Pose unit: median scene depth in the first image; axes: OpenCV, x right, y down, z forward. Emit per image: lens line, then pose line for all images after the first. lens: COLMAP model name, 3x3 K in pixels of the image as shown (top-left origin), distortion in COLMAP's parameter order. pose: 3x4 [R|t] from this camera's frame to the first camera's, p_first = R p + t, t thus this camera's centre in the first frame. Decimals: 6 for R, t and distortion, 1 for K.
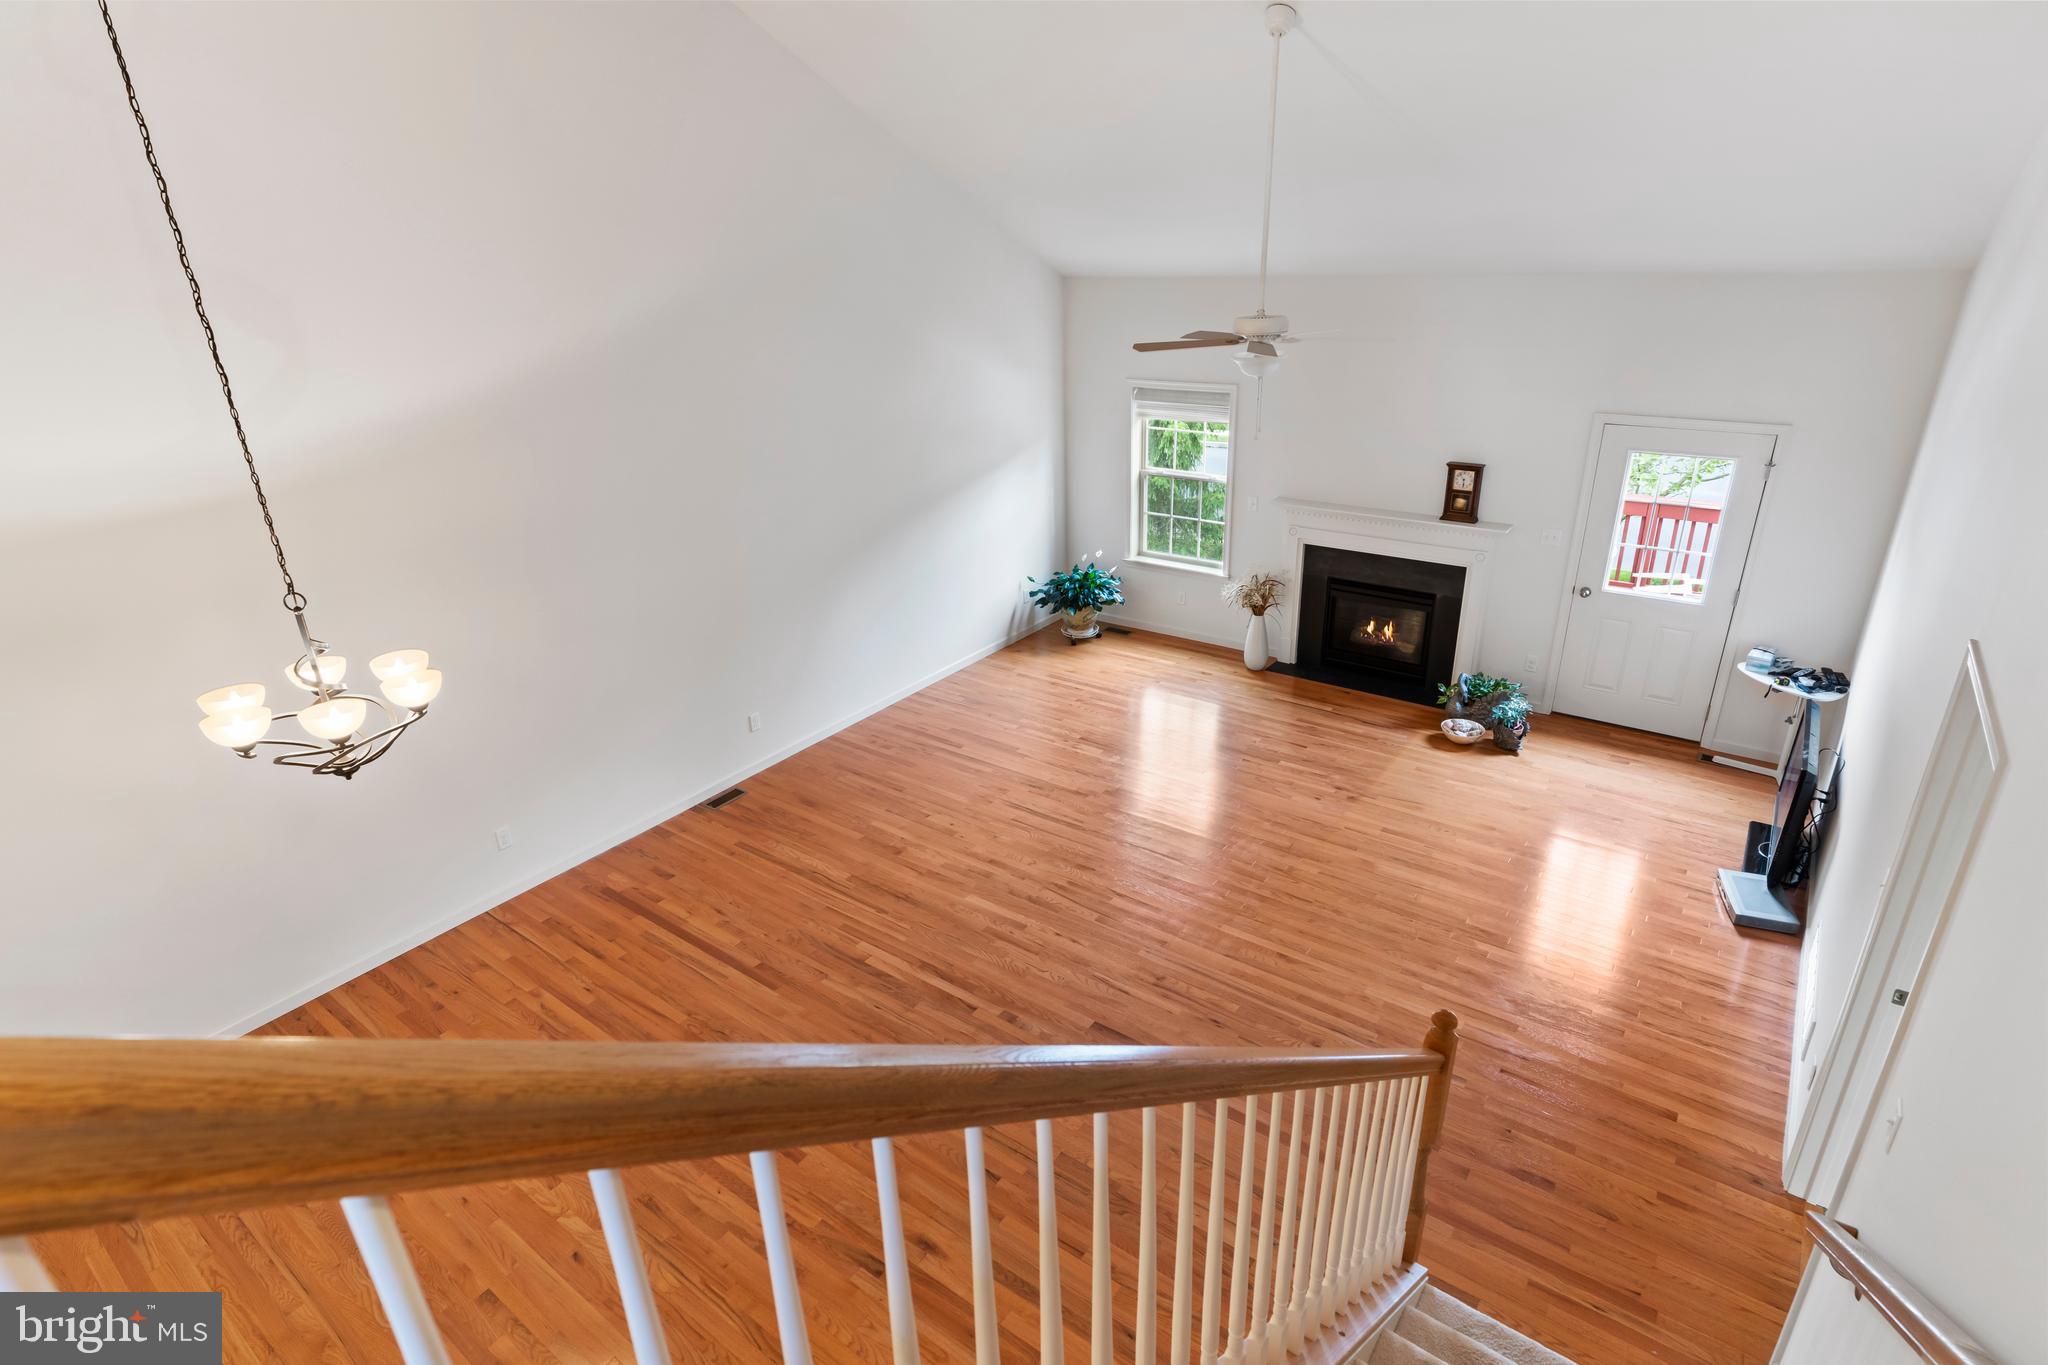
lens RADIAL K [[1047.1, 0, 1017.6], [0, 1047.1, 678.6], [0, 0, 1]] dist [-0.001406, 0.000658]
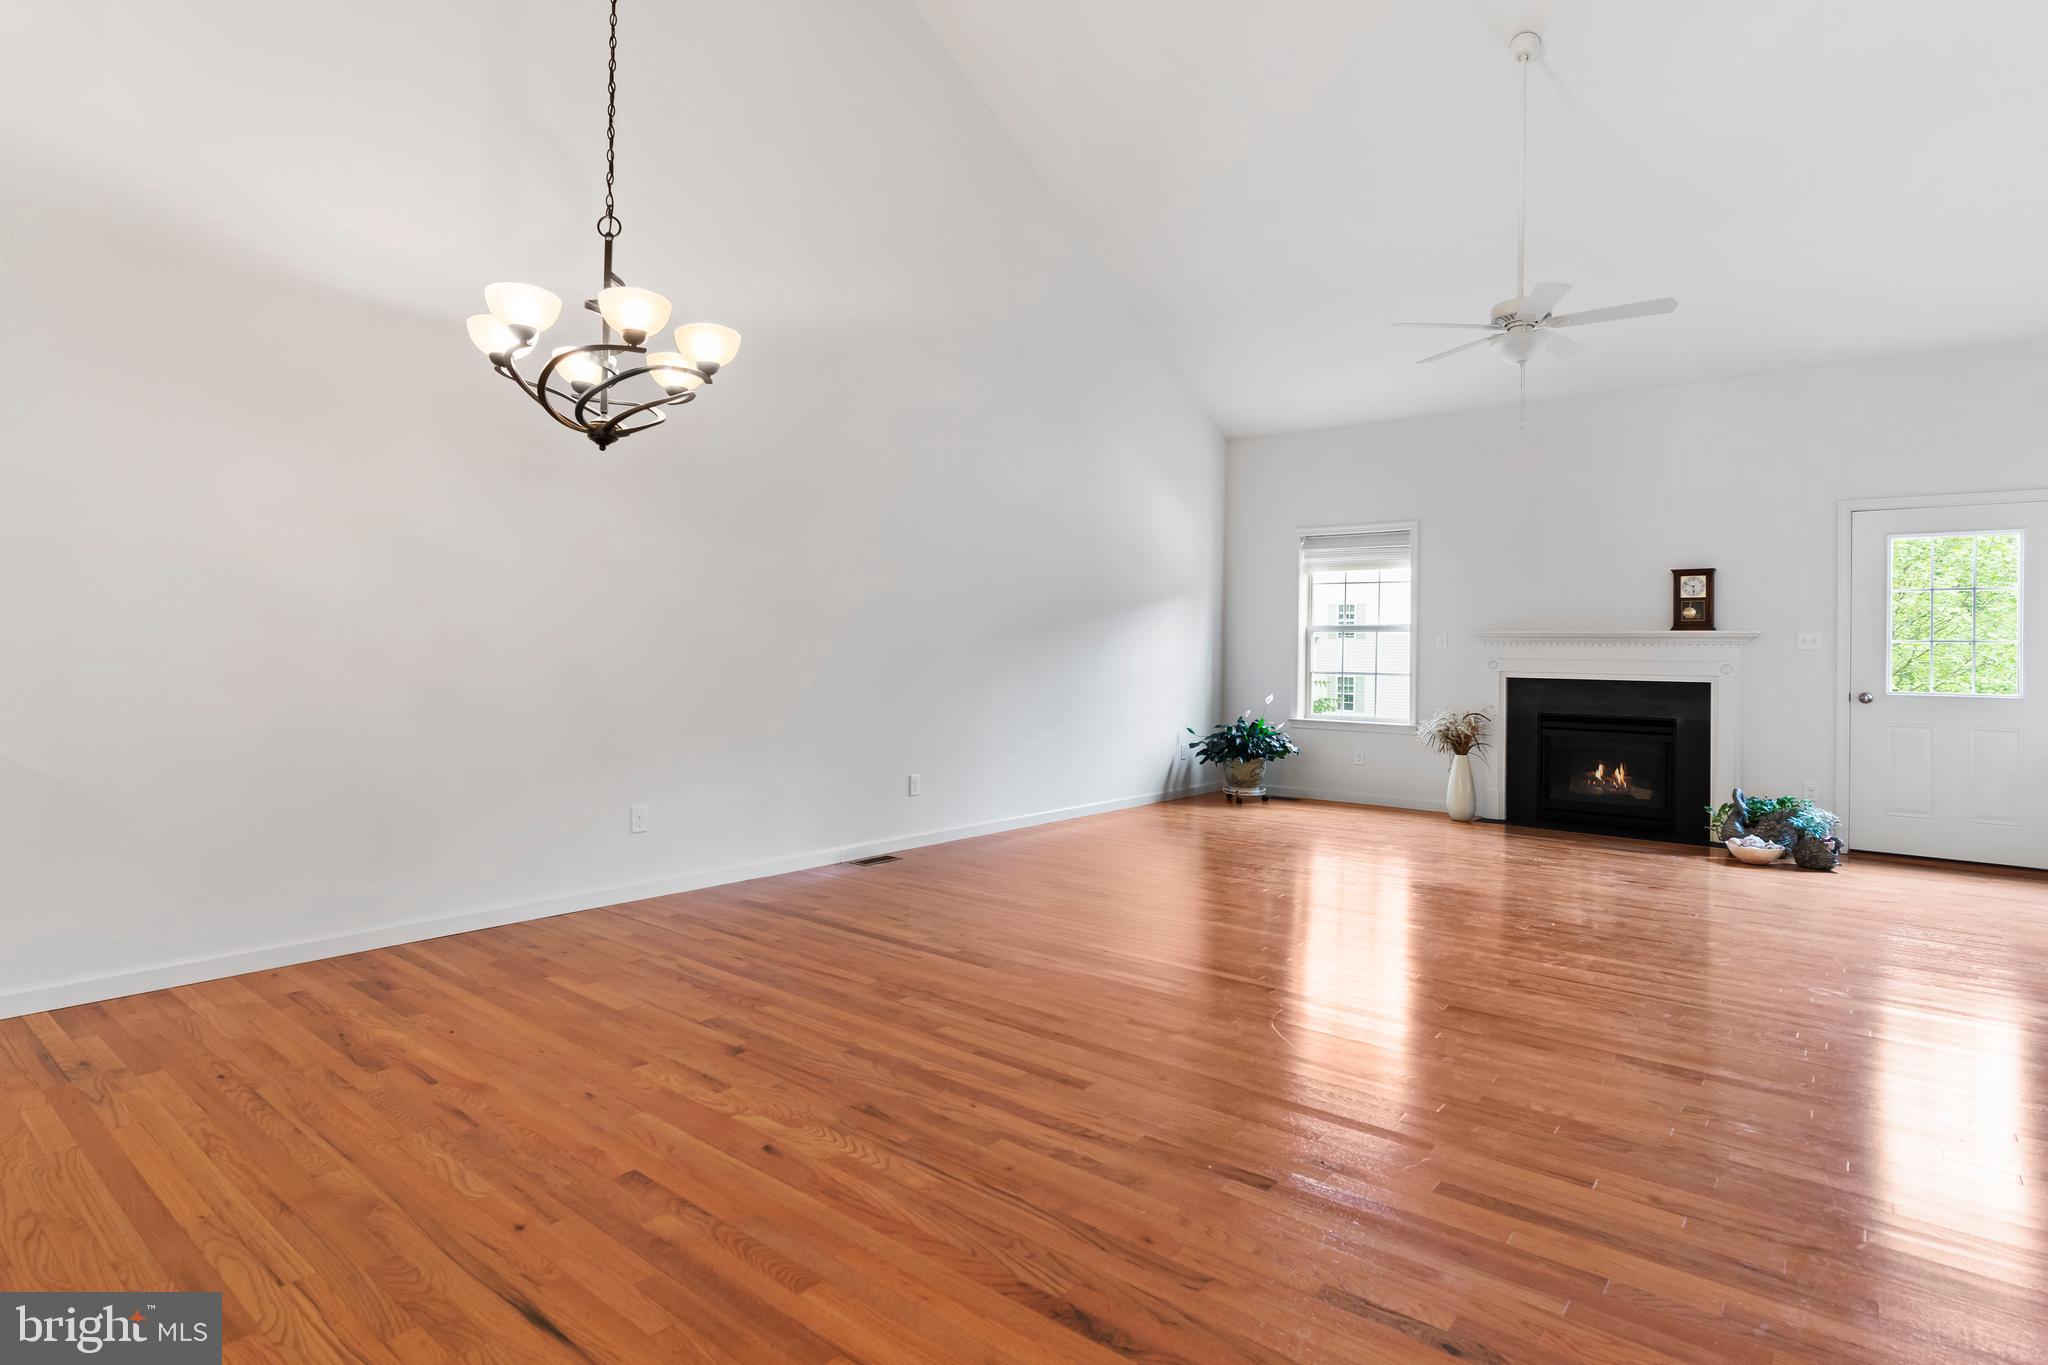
lens RADIAL K [[1057.8, 0, 1013.6], [0, 1057.8, 634.6], [0, 0, 1]] dist [-0.001553, -0.000122]
pose [[0.997929, 0.048519, -0.042239, -0.133445], [-0.061457, 0.913070, -0.403145, 0.263460], [0.019007, 0.404906, 0.914161, 0.148647]]
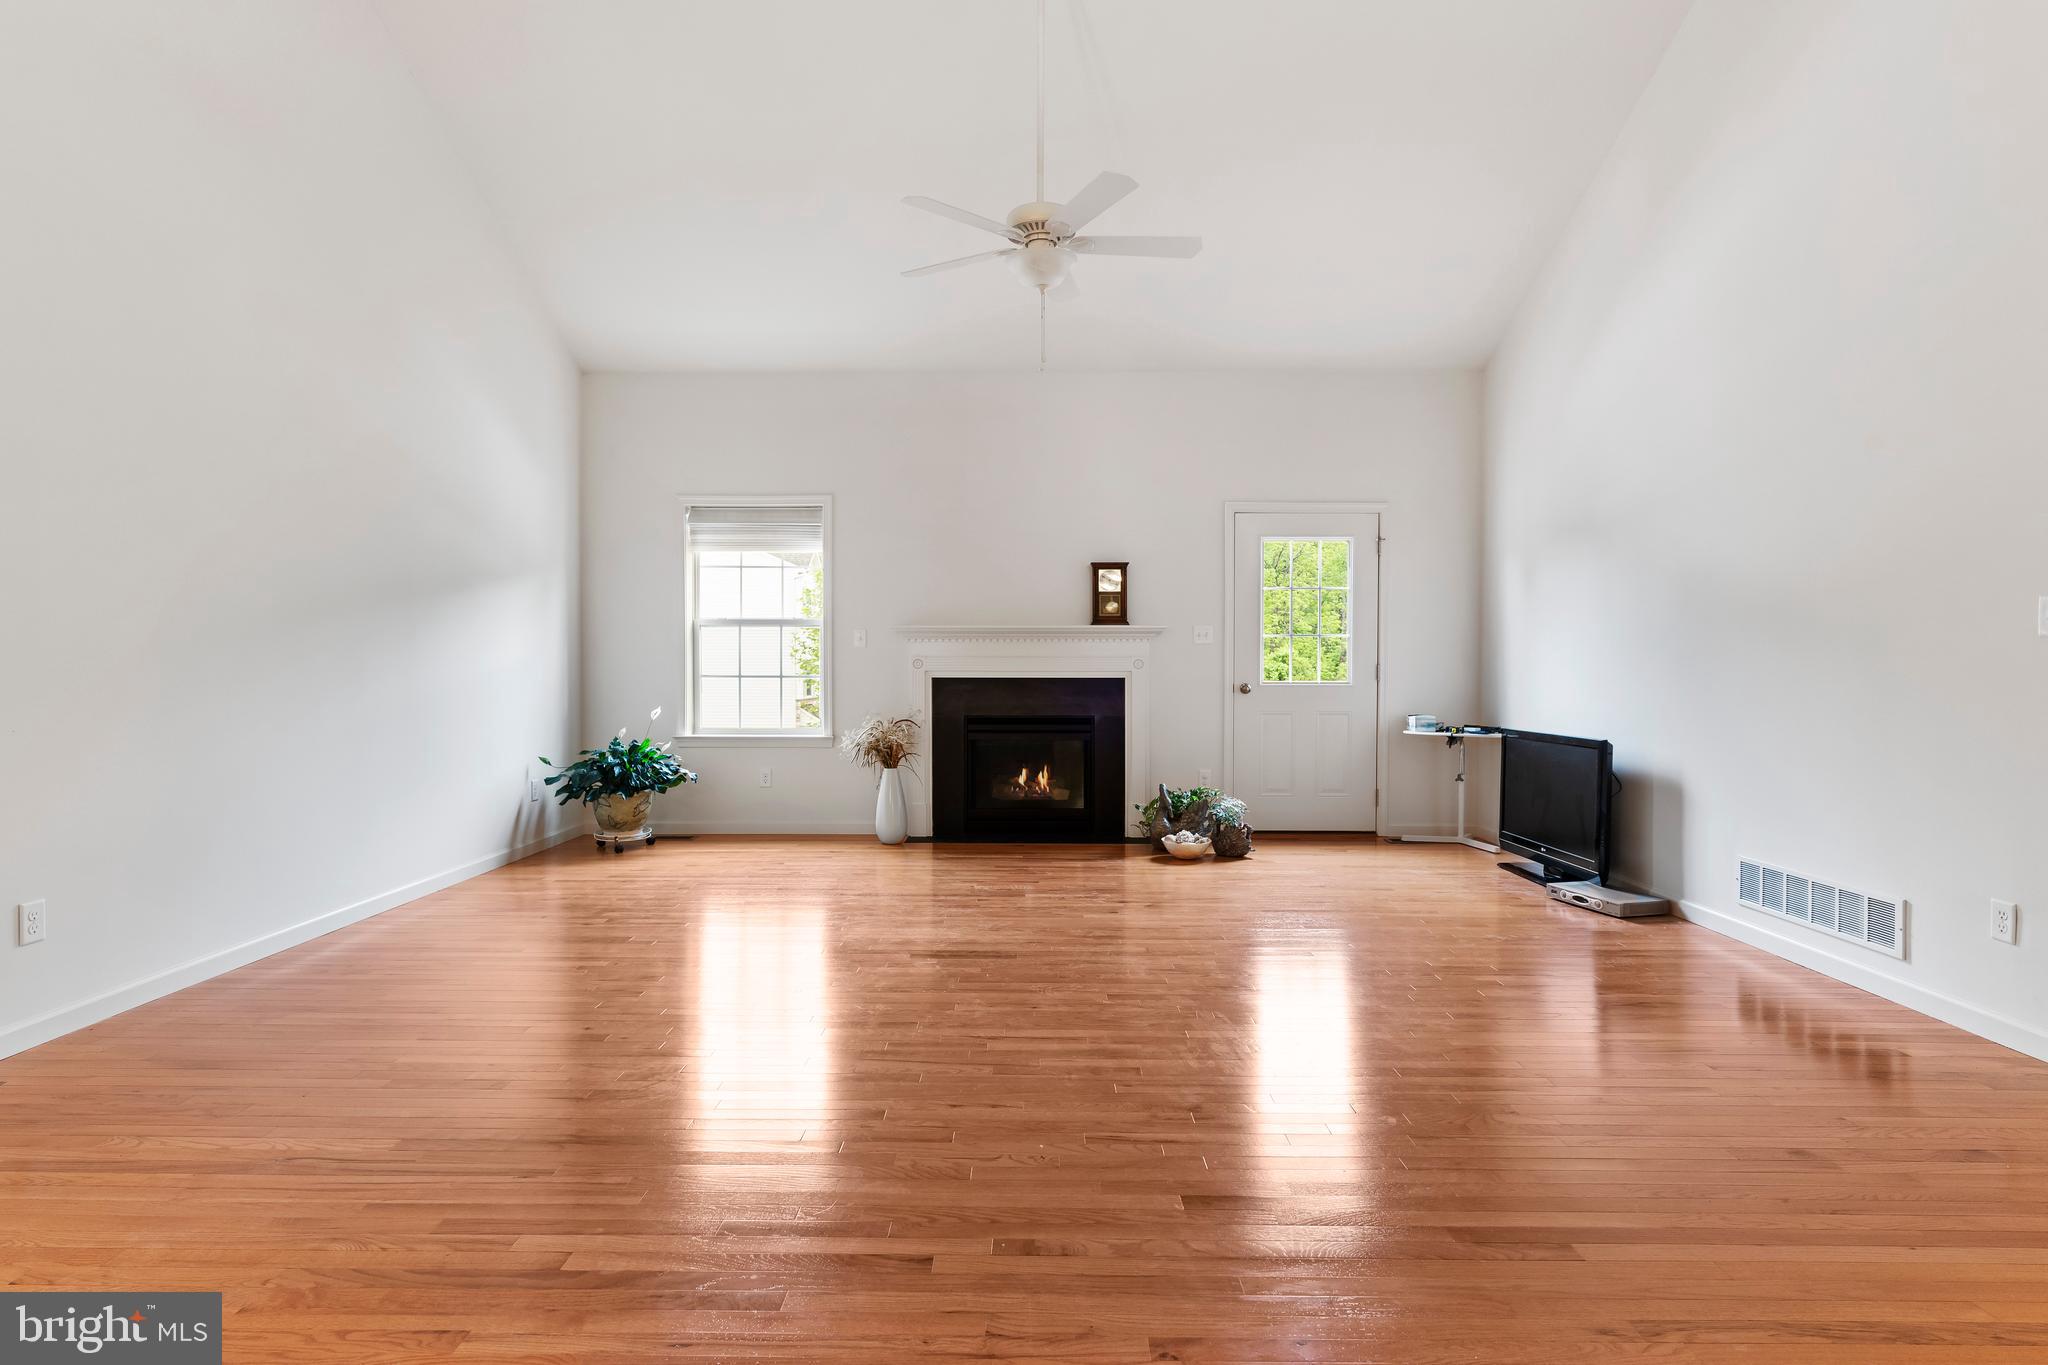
lens RADIAL K [[1047.1, 0, 1017.6], [0, 1047.1, 678.6], [0, 0, 1]] dist [-0.001406, 0.000658]
pose [[0.810472, 0.023943, 0.585288, -0.168951], [0.201336, 0.926906, -0.316717, 0.161011], [-0.550090, 0.374530, 0.746411, 0.396234]]
